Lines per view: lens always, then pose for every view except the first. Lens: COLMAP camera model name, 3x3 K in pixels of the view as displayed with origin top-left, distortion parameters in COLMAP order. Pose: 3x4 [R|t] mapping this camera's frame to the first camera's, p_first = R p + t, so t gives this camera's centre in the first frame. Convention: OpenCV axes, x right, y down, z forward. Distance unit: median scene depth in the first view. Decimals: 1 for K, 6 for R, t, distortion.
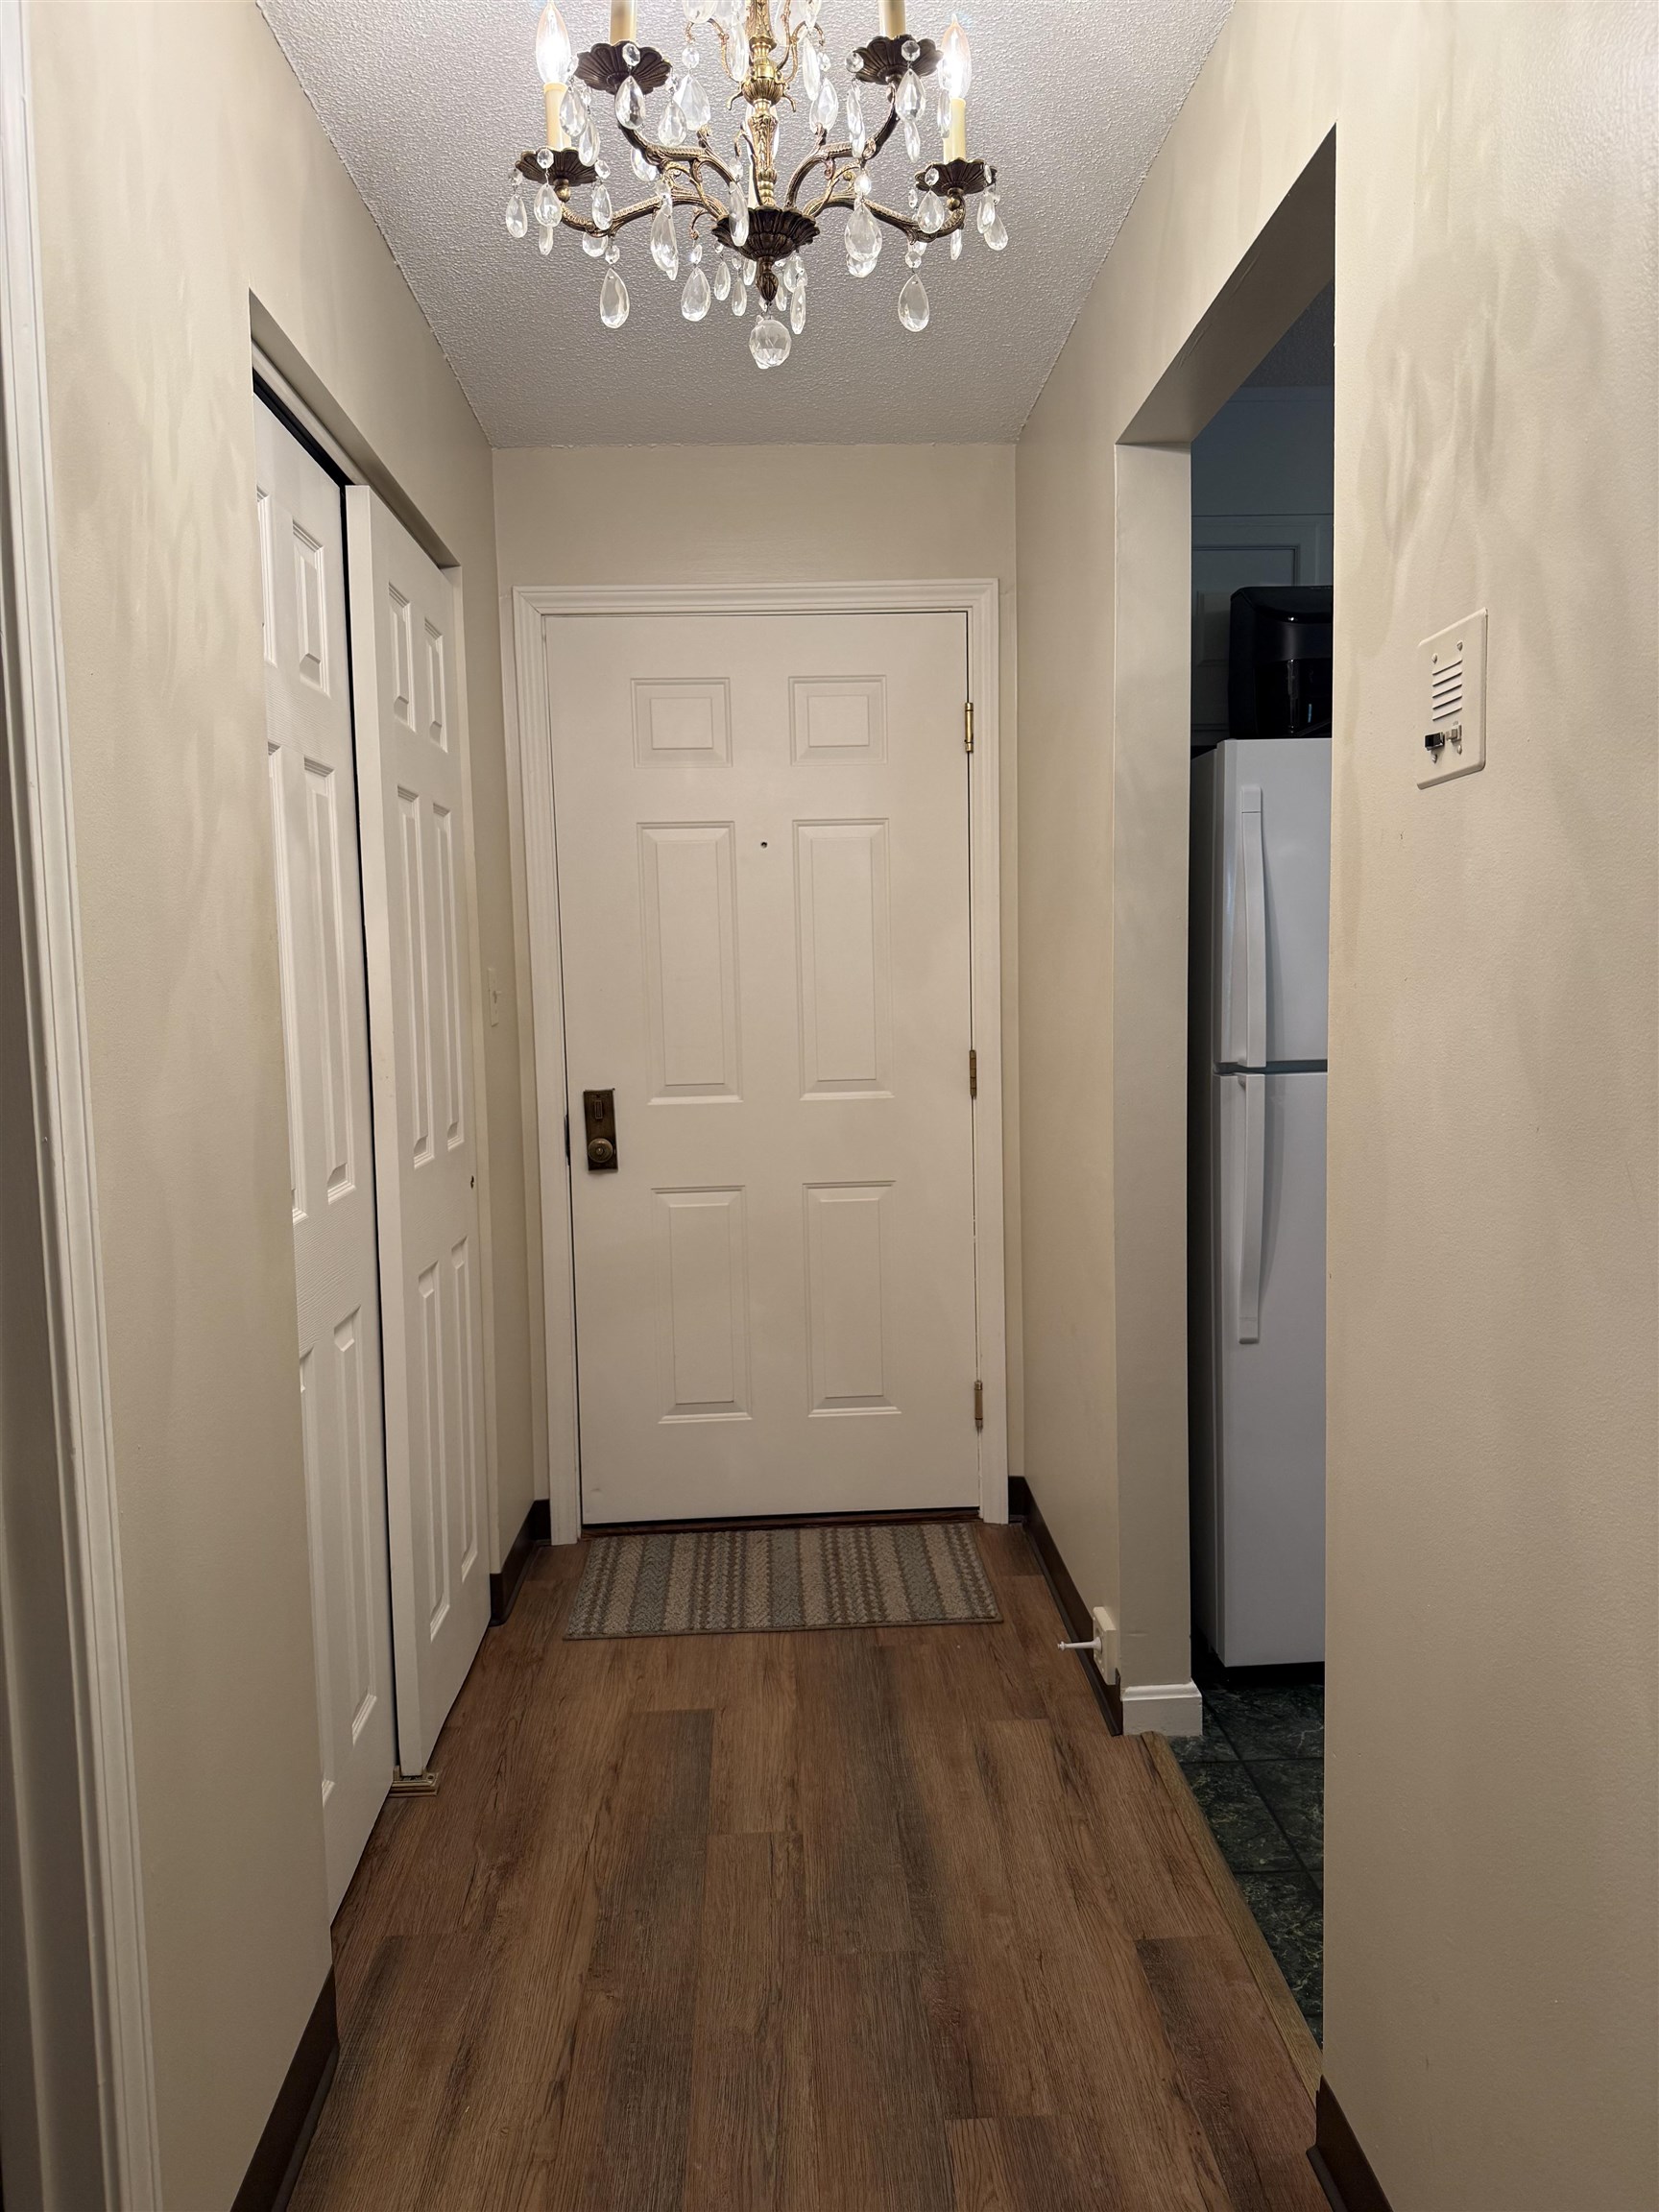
lens RADIAL K [[1529.1, 0, 820.4], [0, 1529.1, 1096.9], [0, 0, 1]] dist [0.030054, -0.049819]
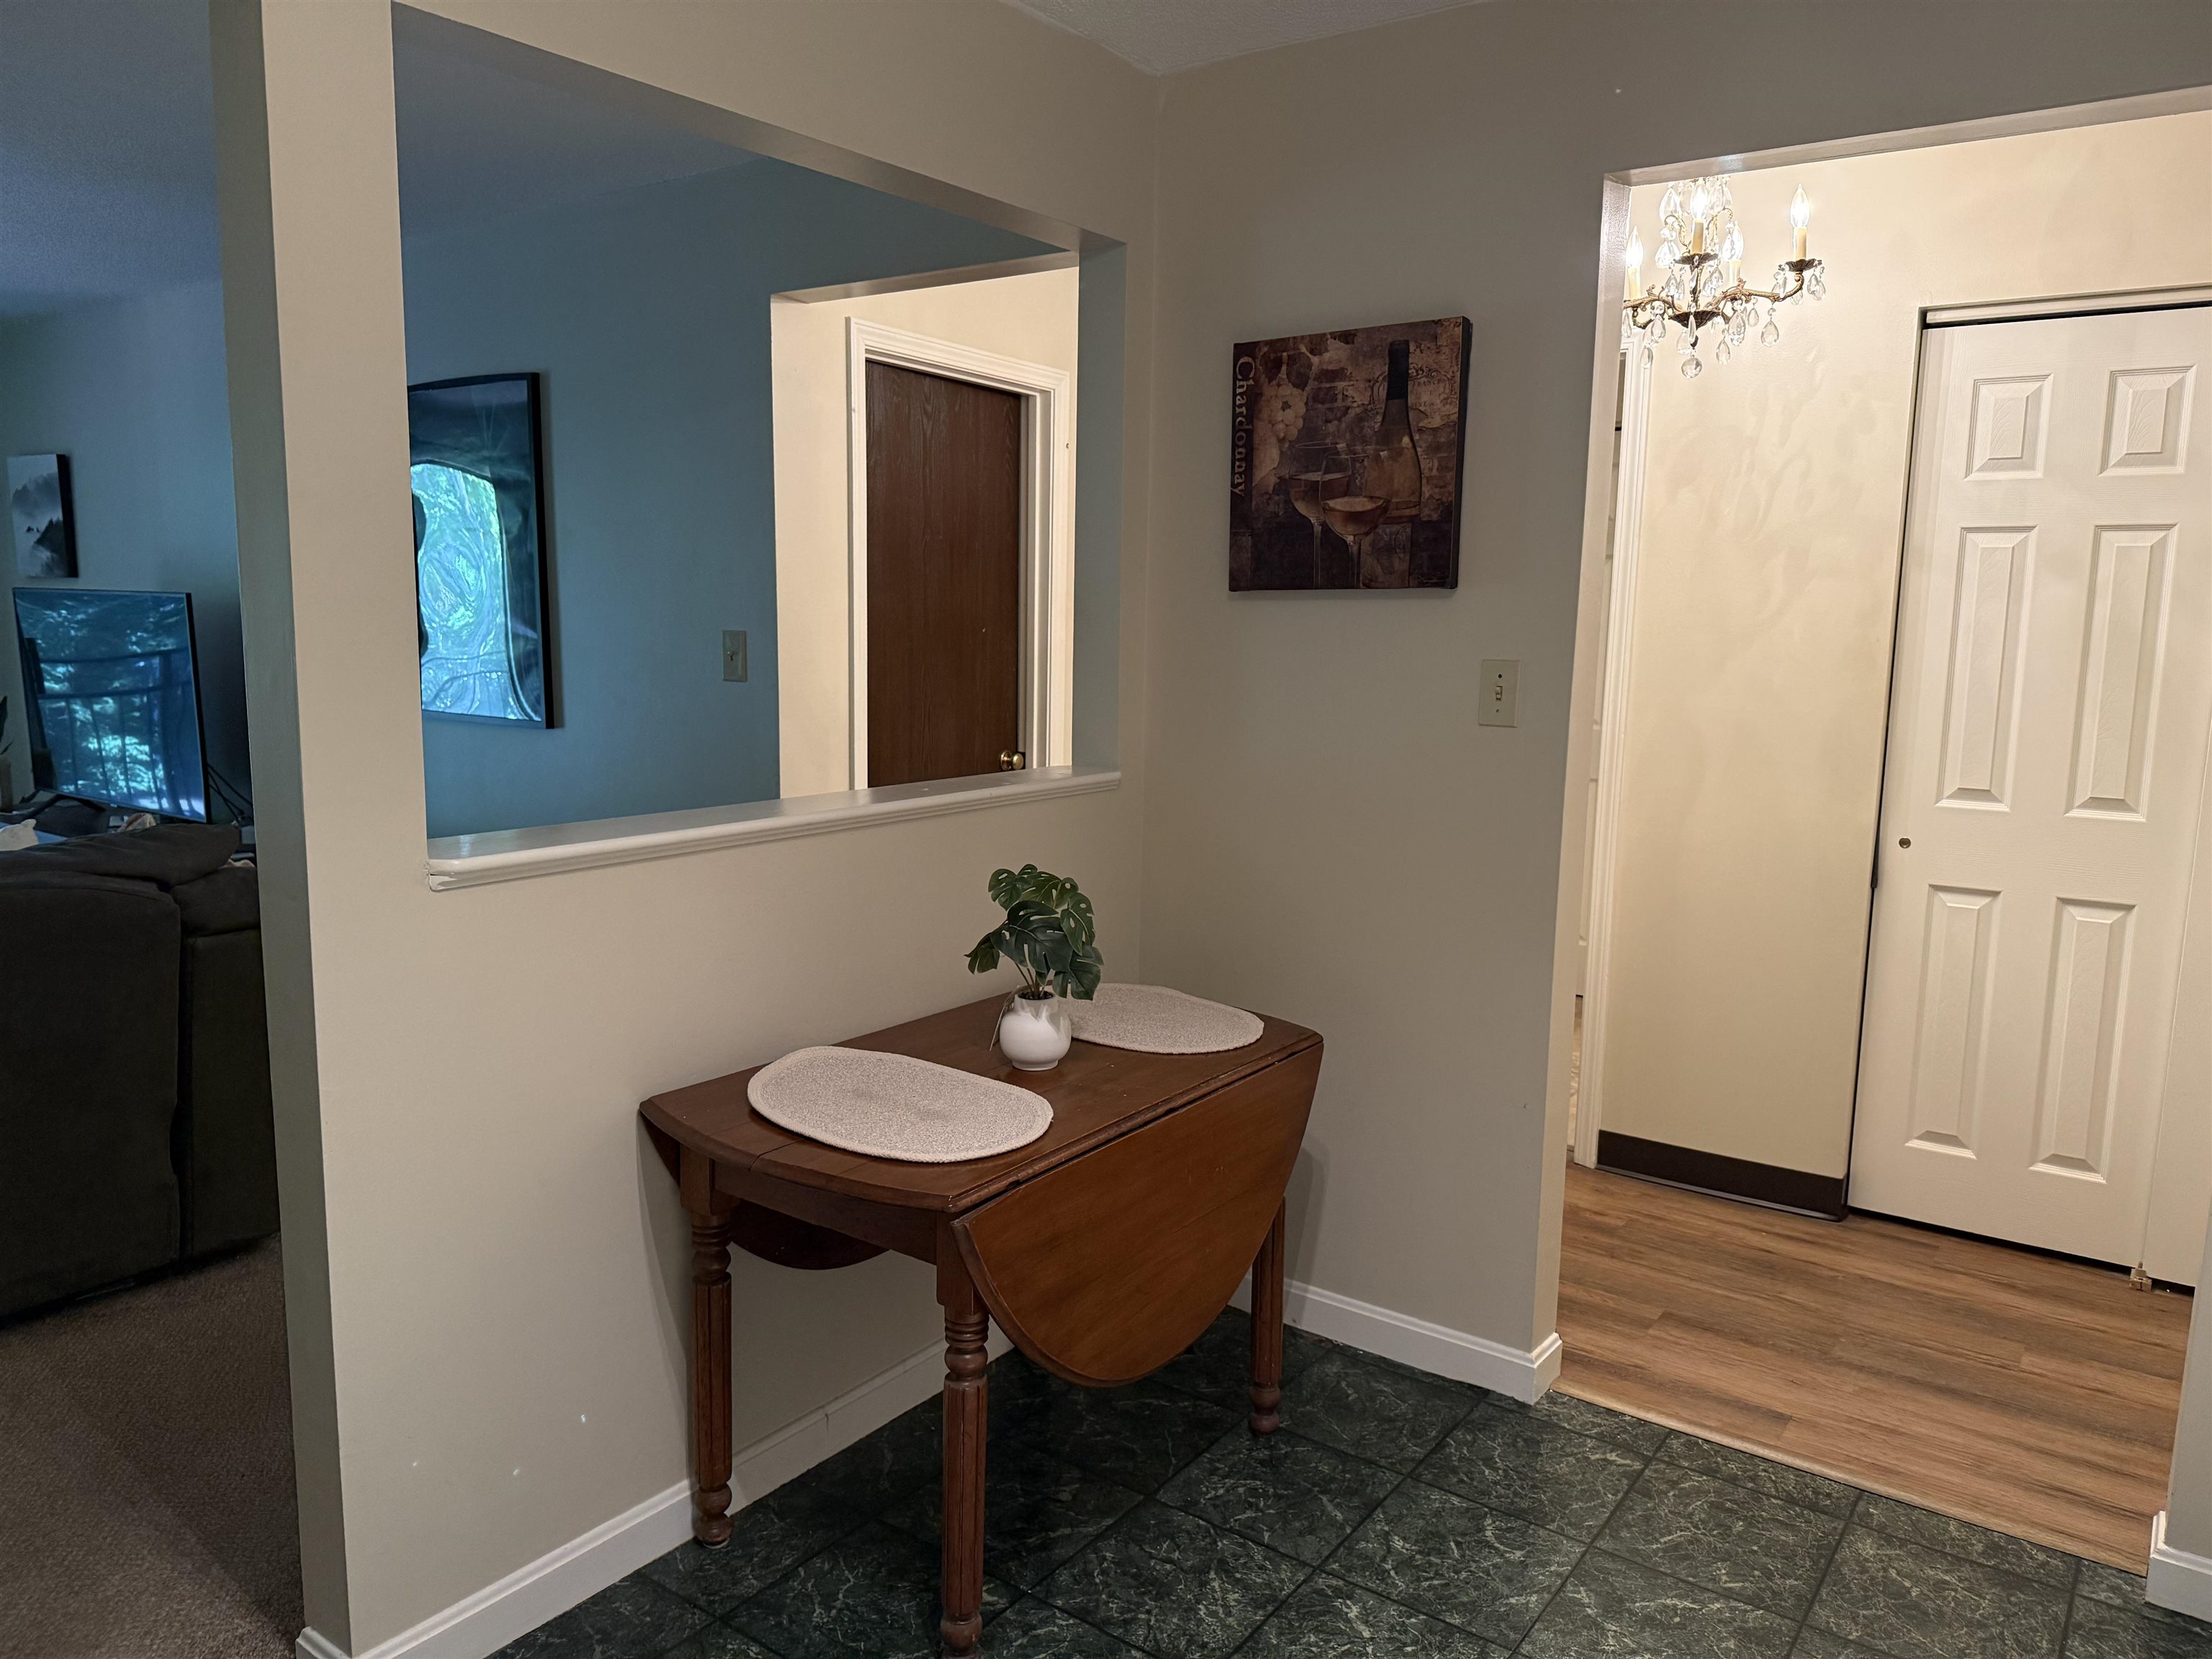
lens RADIAL K [[1591.1, 0, 1044.3], [0, 1591.1, 834.4], [0, 0, 1]] dist [0.002385, -0.009328]
pose [[-0.640919, 0.115829, -0.758819, 1.496387], [-0.091258, 0.970041, 0.225149, -0.153202], [0.762164, 0.213551, -0.611148, 1.190931]]
